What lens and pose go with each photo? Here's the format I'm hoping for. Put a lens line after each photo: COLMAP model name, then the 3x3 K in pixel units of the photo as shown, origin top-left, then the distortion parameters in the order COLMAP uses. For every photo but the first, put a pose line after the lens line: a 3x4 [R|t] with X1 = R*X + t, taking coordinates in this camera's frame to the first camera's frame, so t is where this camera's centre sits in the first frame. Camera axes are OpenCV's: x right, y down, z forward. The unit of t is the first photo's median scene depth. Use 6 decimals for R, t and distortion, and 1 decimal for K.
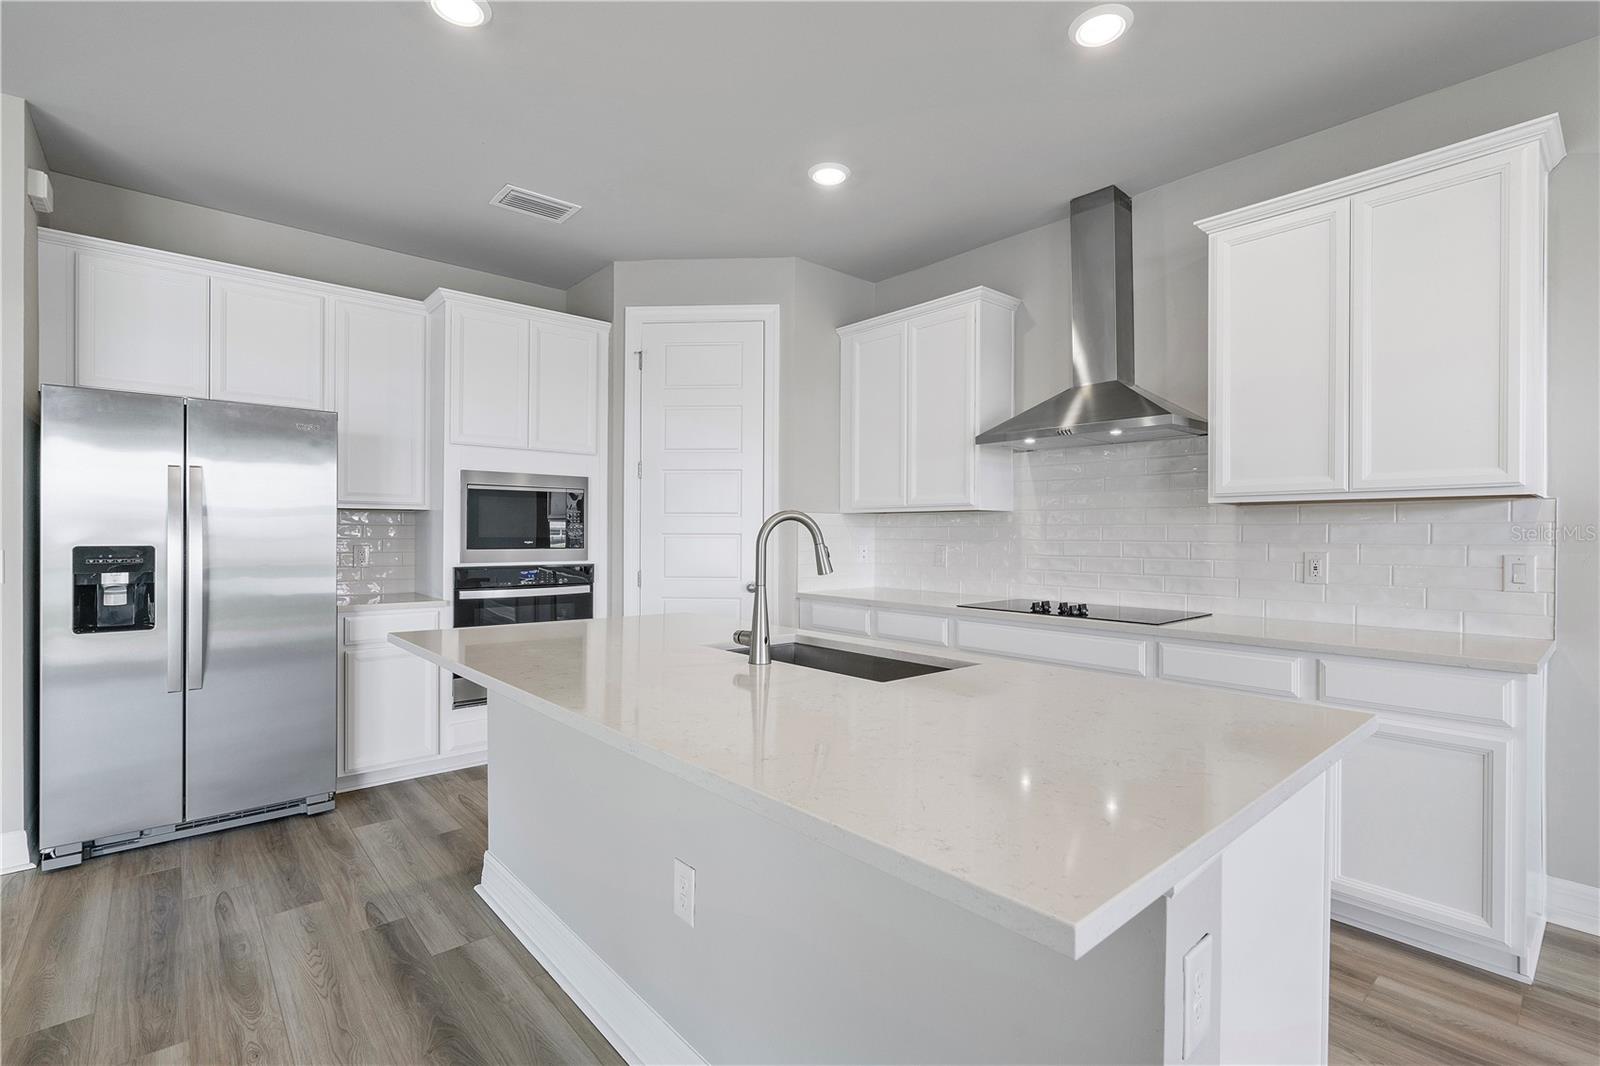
lens RADIAL K [[737.8, 0, 803.5], [0, 737.8, 537.1], [0, 0, 1]] dist [0.003481, -0.001196]
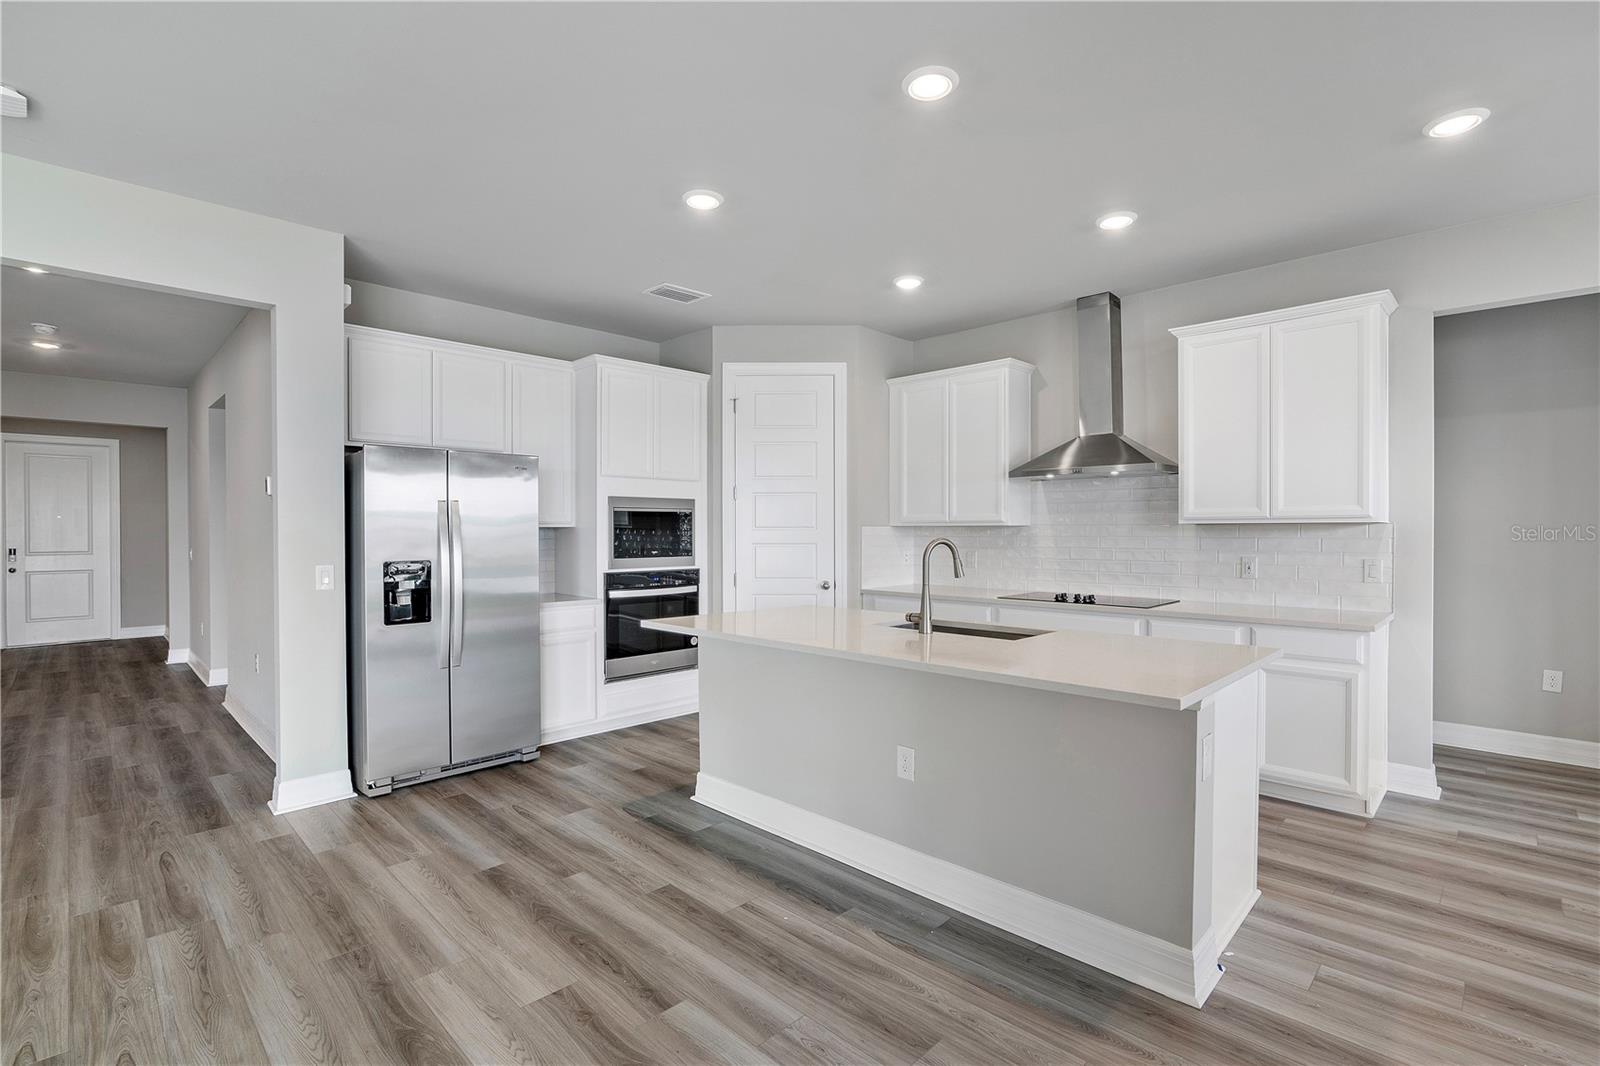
lens RADIAL K [[748.0, 0, 803.1], [0, 748.0, 539.5], [0, 0, 1]] dist [-0.012369, 0.000570]
pose [[0.997340, -0.007476, 0.072509, -0.268602], [0.006841, 0.999936, 0.009000, -0.030782], [-0.072572, -0.008480, 0.997327, -0.371054]]
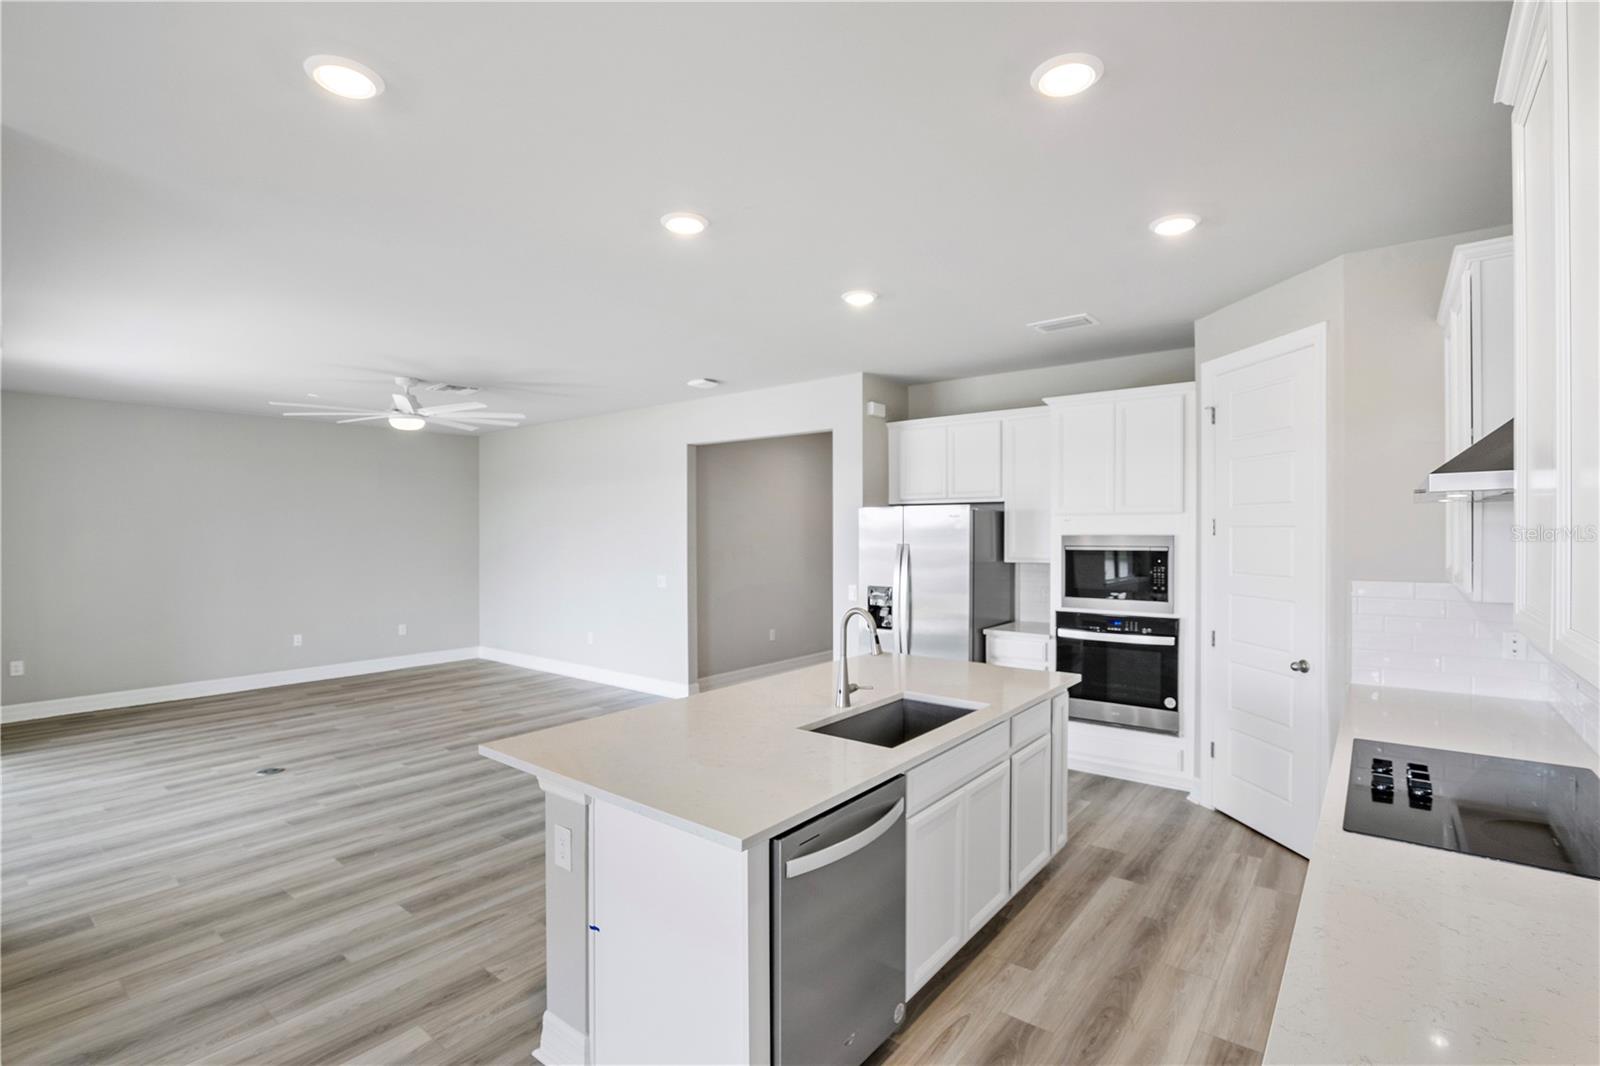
lens RADIAL K [[739.3, 0, 805.8], [0, 739.3, 530.7], [0, 0, 1]] dist [-0.017901, -0.000043]
pose [[0.180721, -0.008286, -0.983500, 0.865454], [-0.000790, 0.999963, -0.008570, -0.104478], [0.983534, 0.002326, 0.180707, 0.394871]]
